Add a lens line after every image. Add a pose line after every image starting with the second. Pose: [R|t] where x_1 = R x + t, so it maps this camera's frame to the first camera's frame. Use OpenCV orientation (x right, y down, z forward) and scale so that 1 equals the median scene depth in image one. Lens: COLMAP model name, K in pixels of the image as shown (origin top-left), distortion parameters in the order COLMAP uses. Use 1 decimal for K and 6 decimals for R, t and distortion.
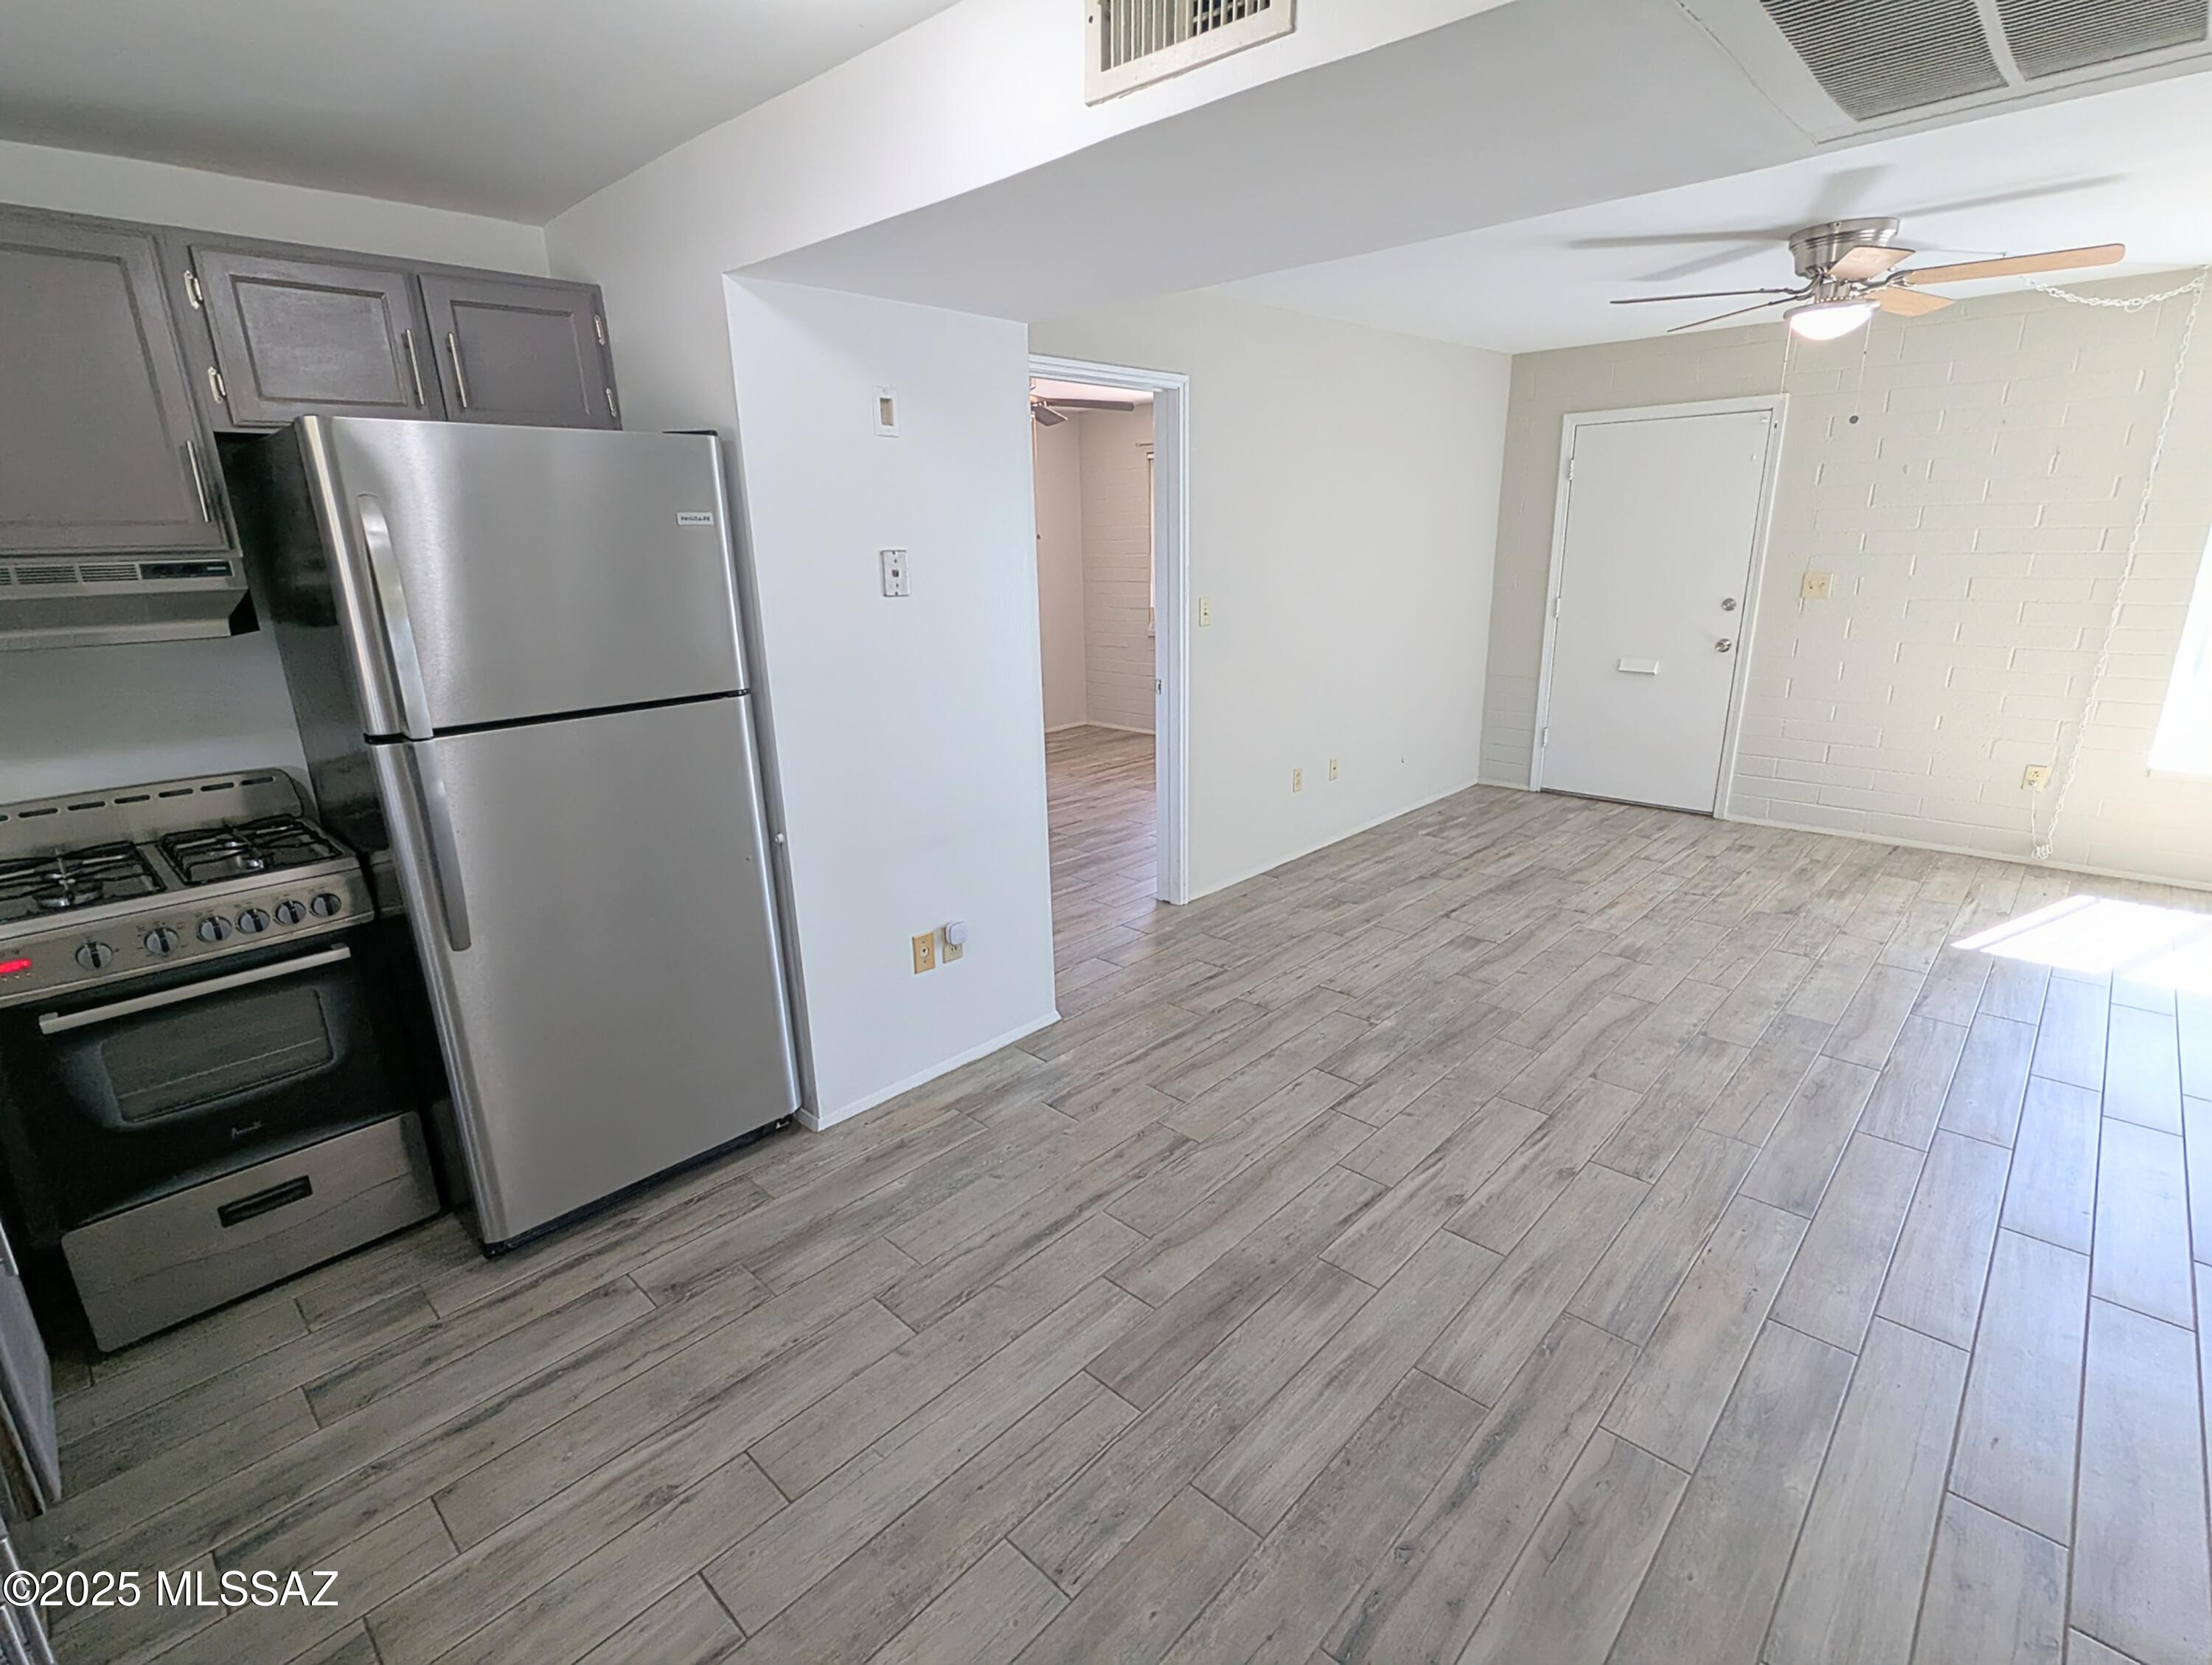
lens RADIAL K [[1050.1, 0, 1109.0], [0, 1050.1, 838.5], [0, 0, 1]] dist [-0.001857, 0.000882]
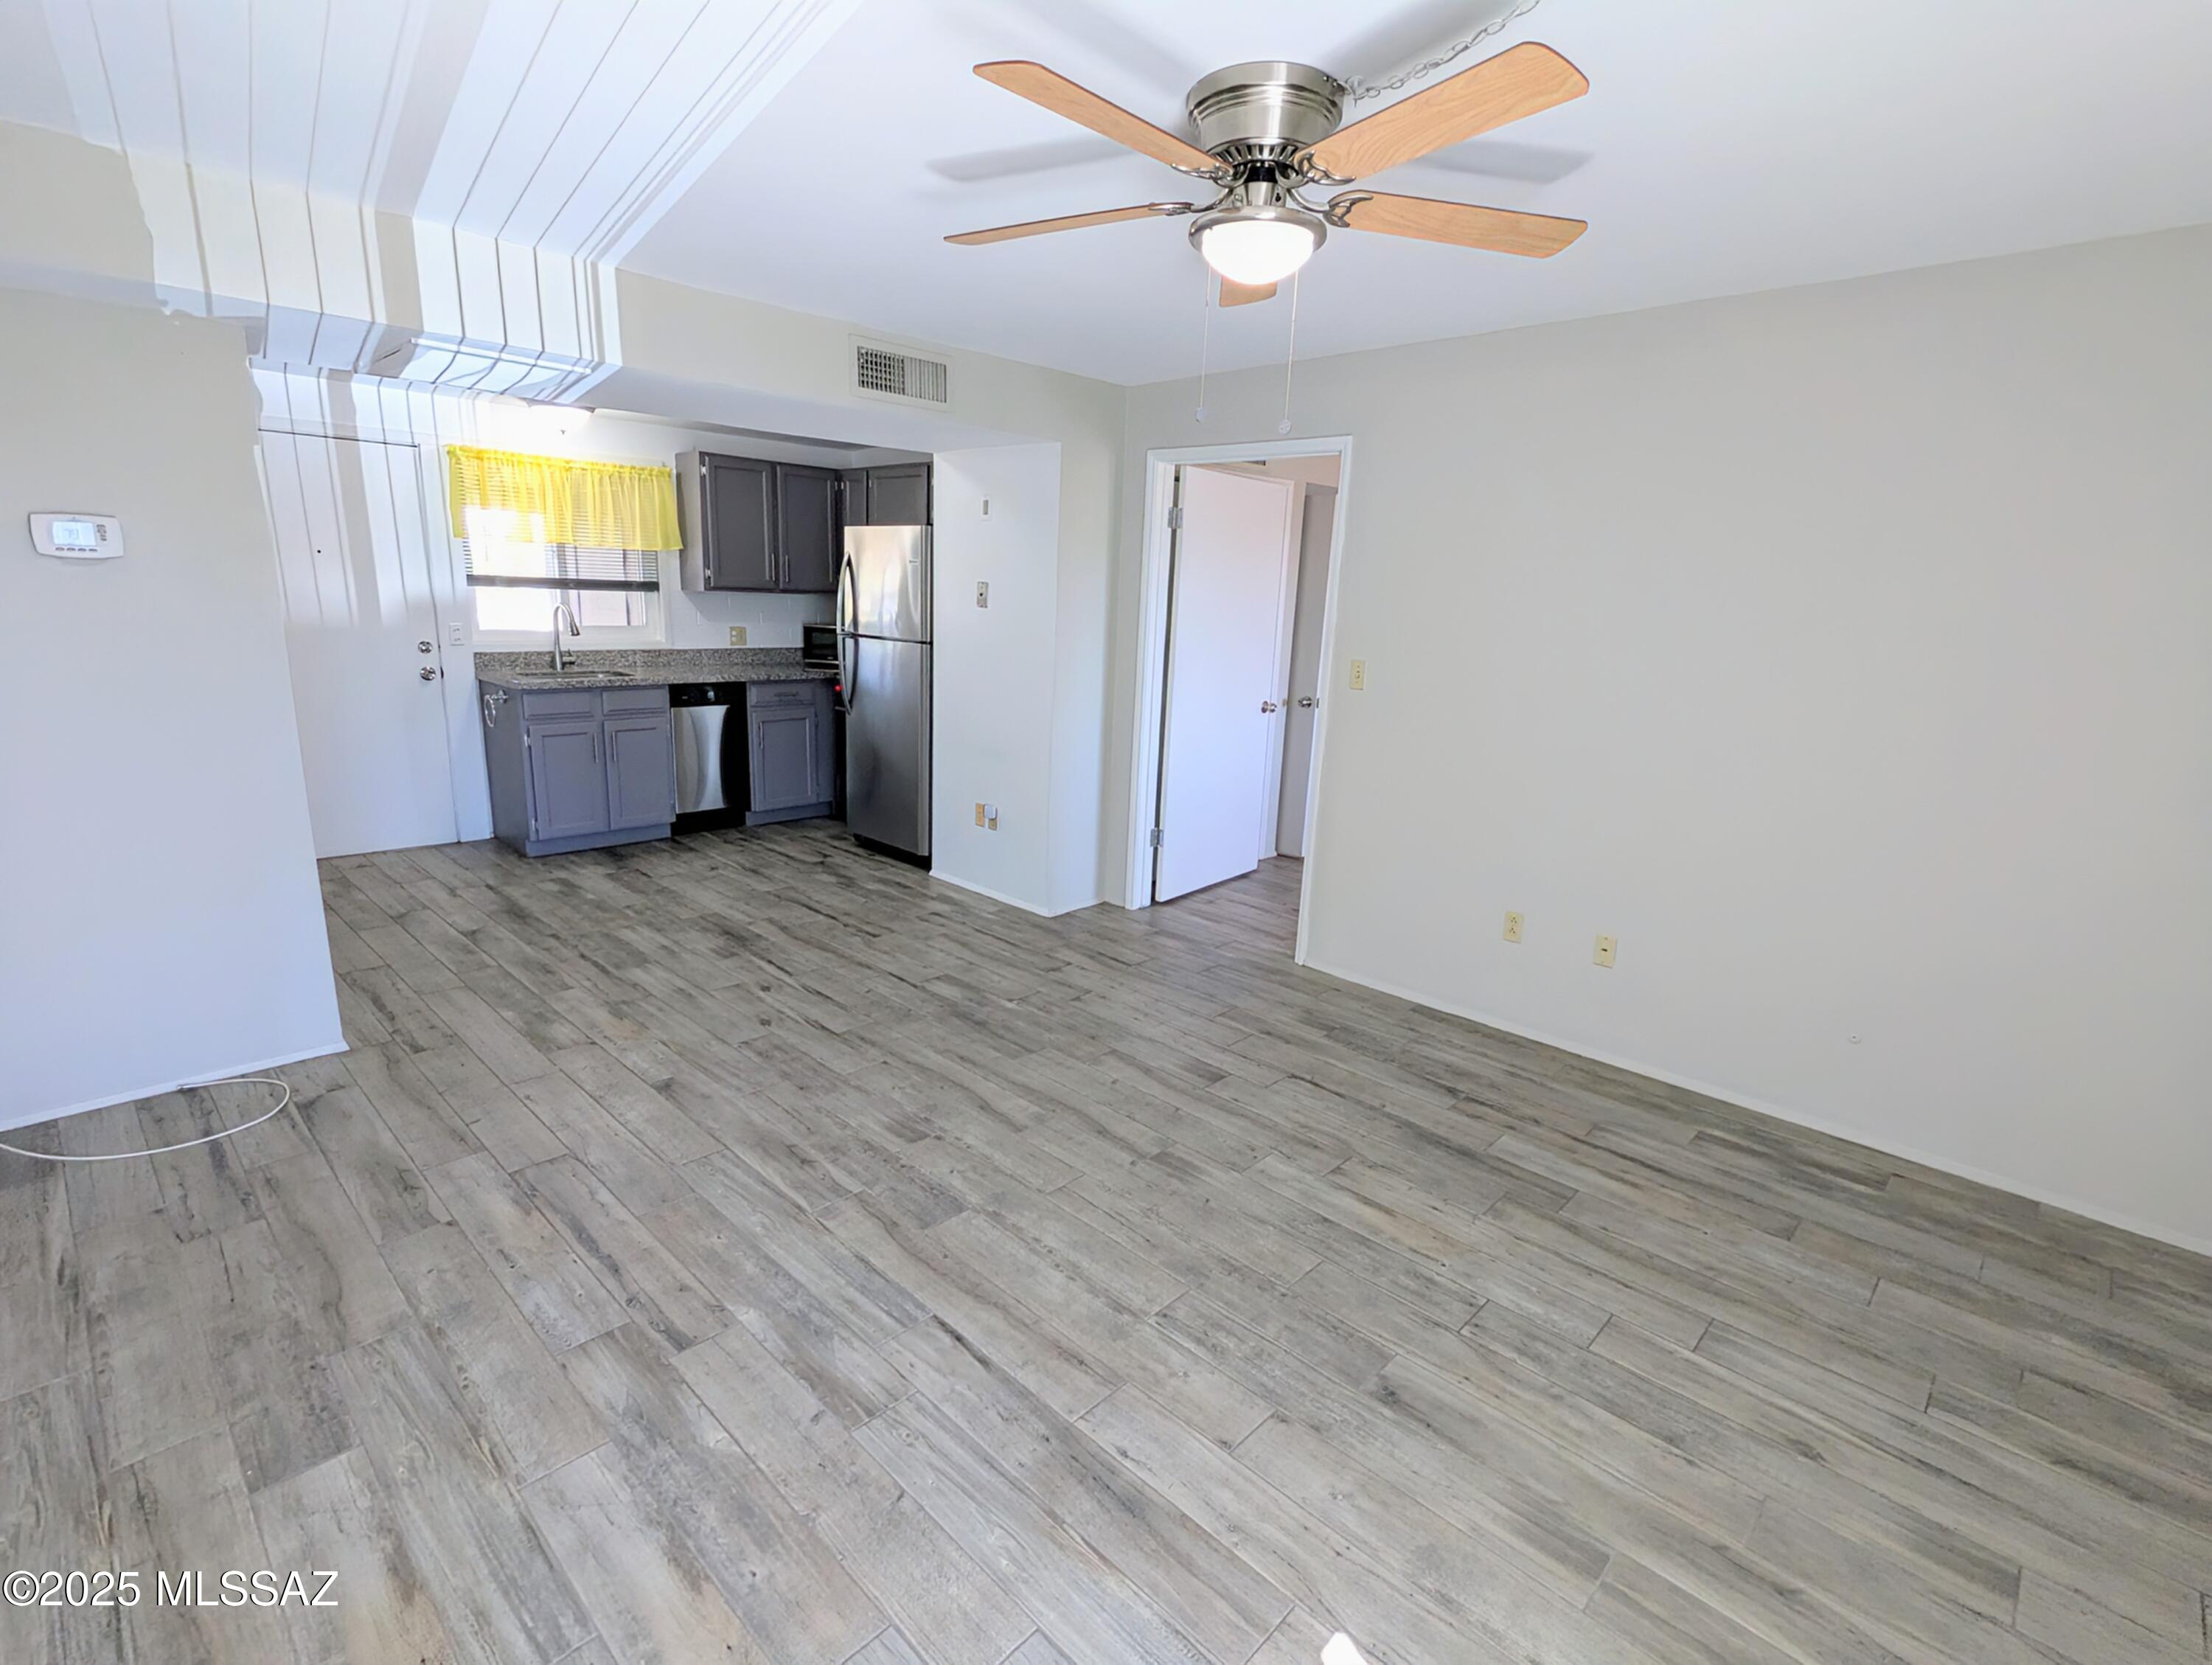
lens RADIAL K [[1050.1, 0, 1109.0], [0, 1050.1, 838.5], [0, 0, 1]] dist [-0.001857, 0.000882]
pose [[-0.005315, 0.253904, -0.967215, 1.581551], [-0.321892, 0.915313, 0.242048, -0.358938], [0.946761, 0.312626, 0.076865, 1.145361]]
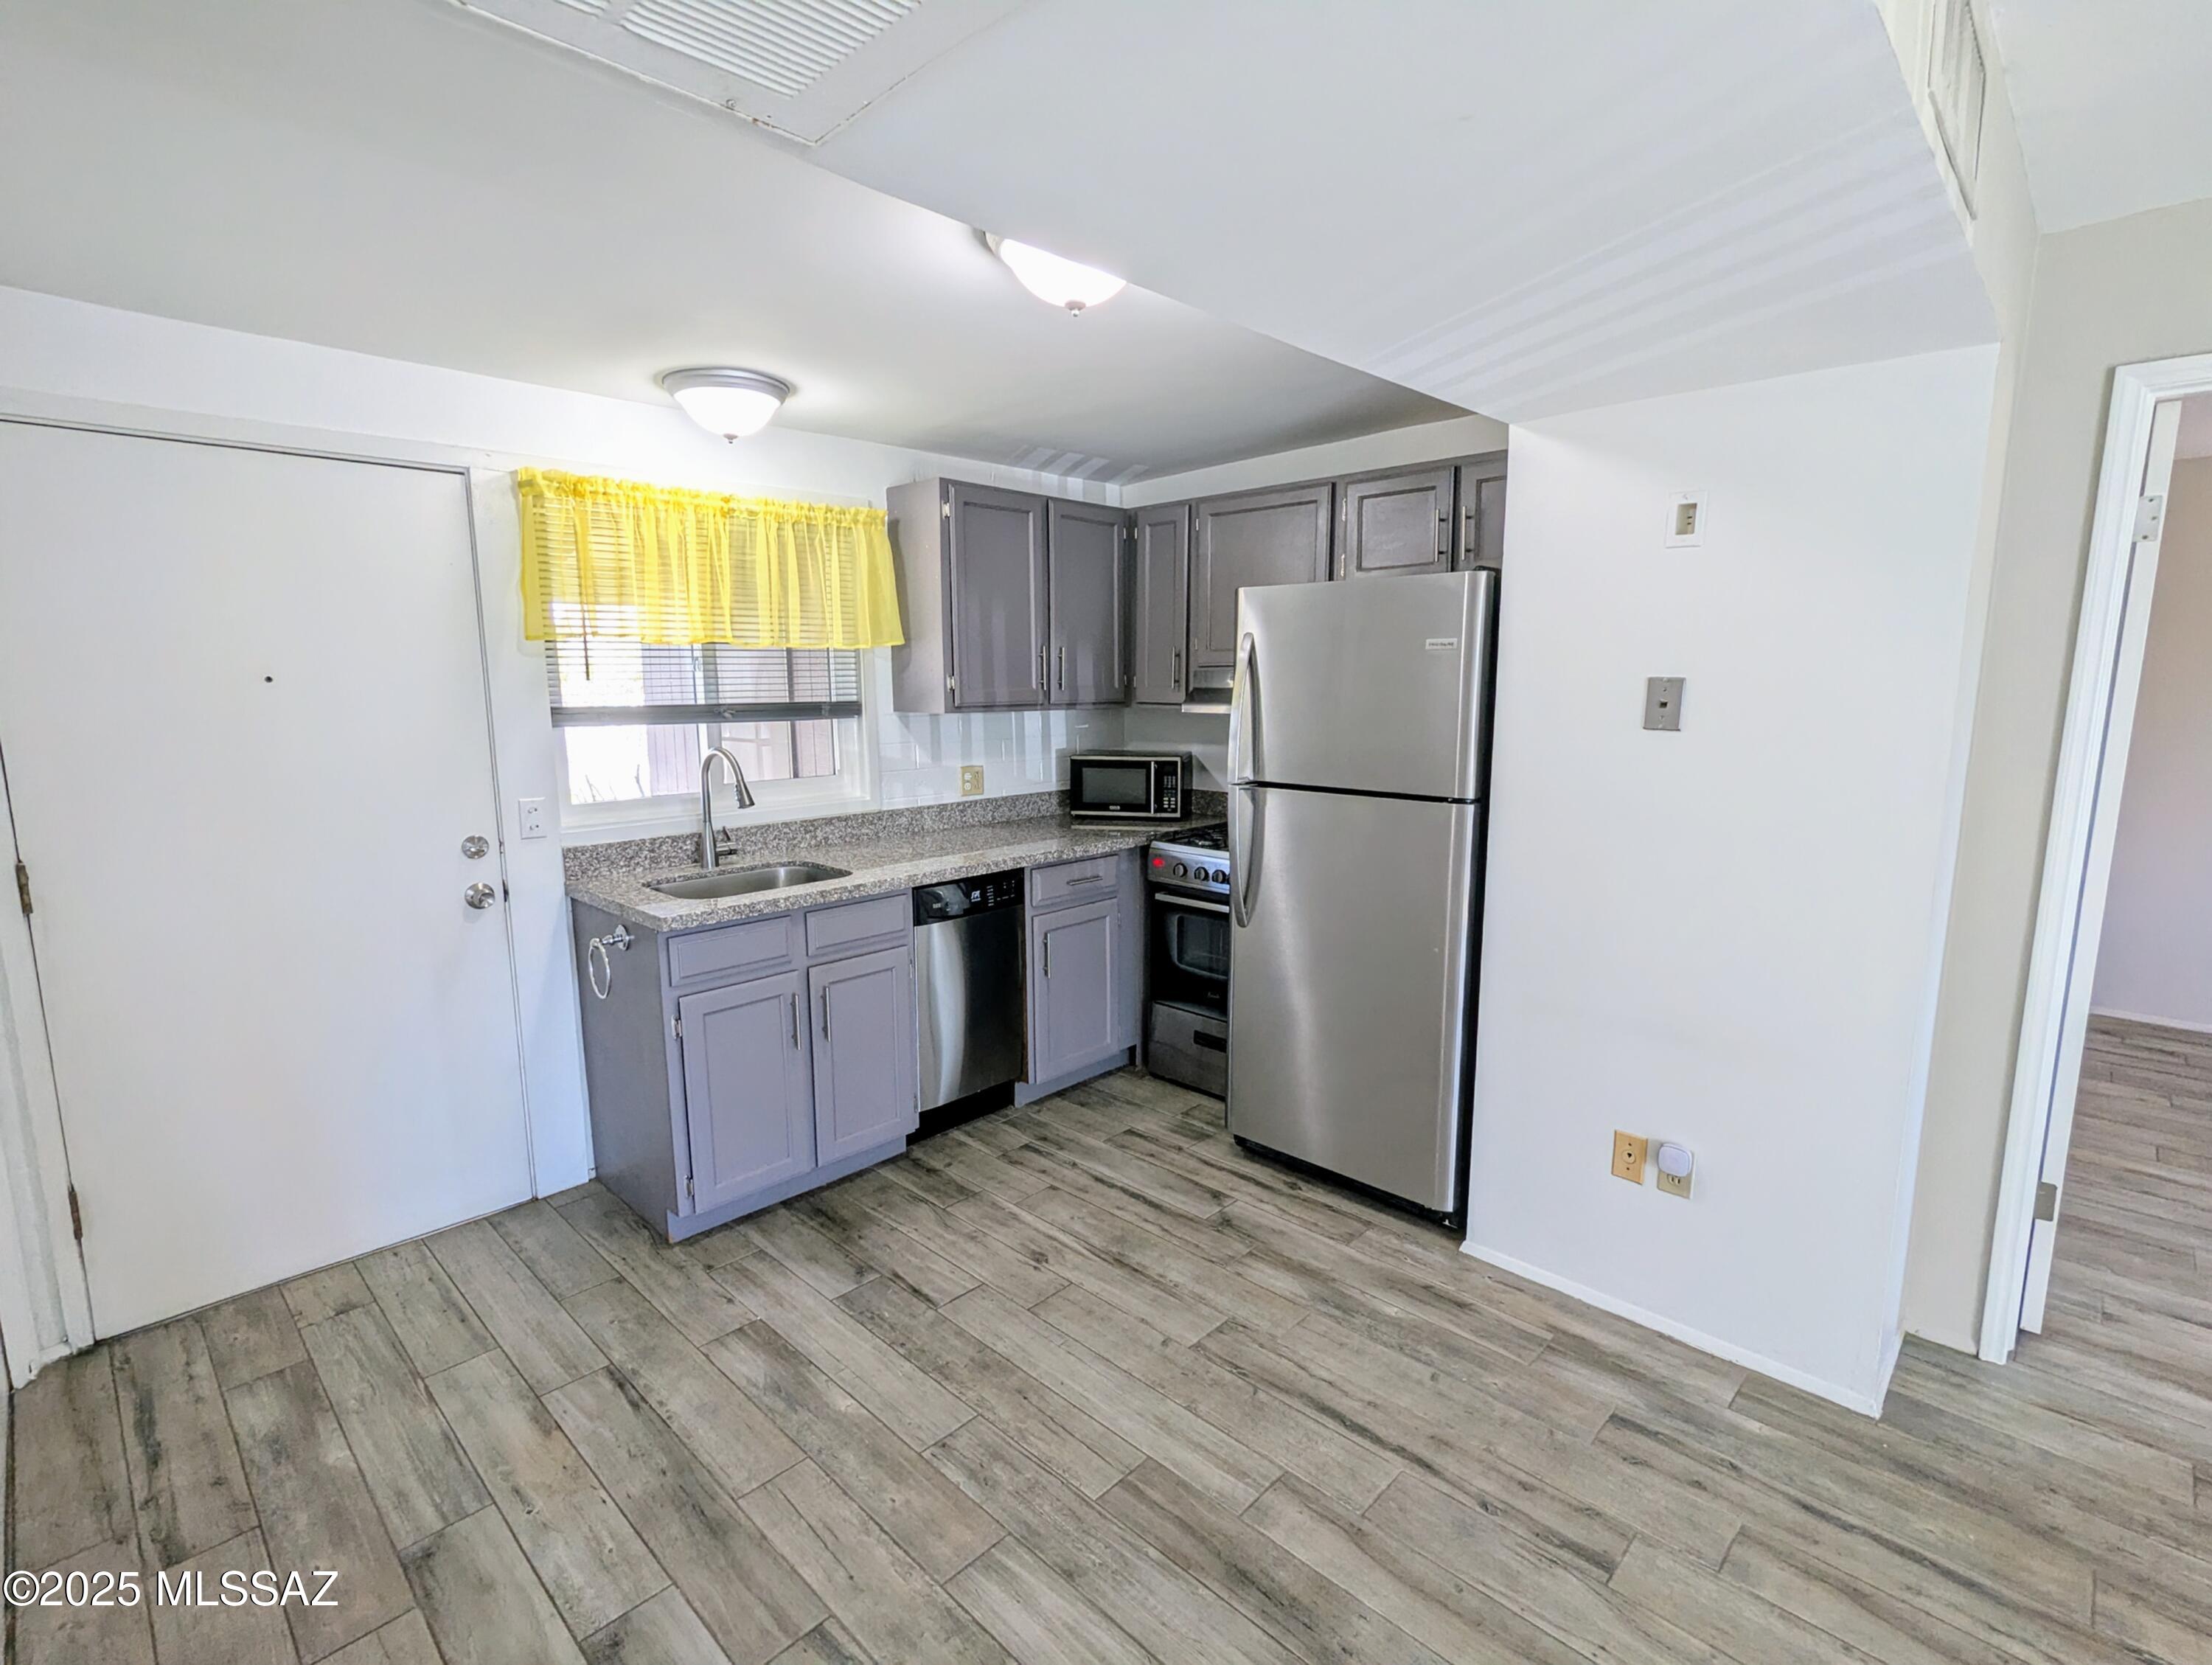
lens RADIAL K [[1050.1, 0, 1109.0], [0, 1050.1, 838.5], [0, 0, 1]] dist [-0.001857, 0.000882]
pose [[-0.010341, 0.178557, -0.983875, 0.624475], [-0.279205, 0.944279, 0.174306, -0.165011], [0.960176, 0.276505, 0.040089, 0.539222]]
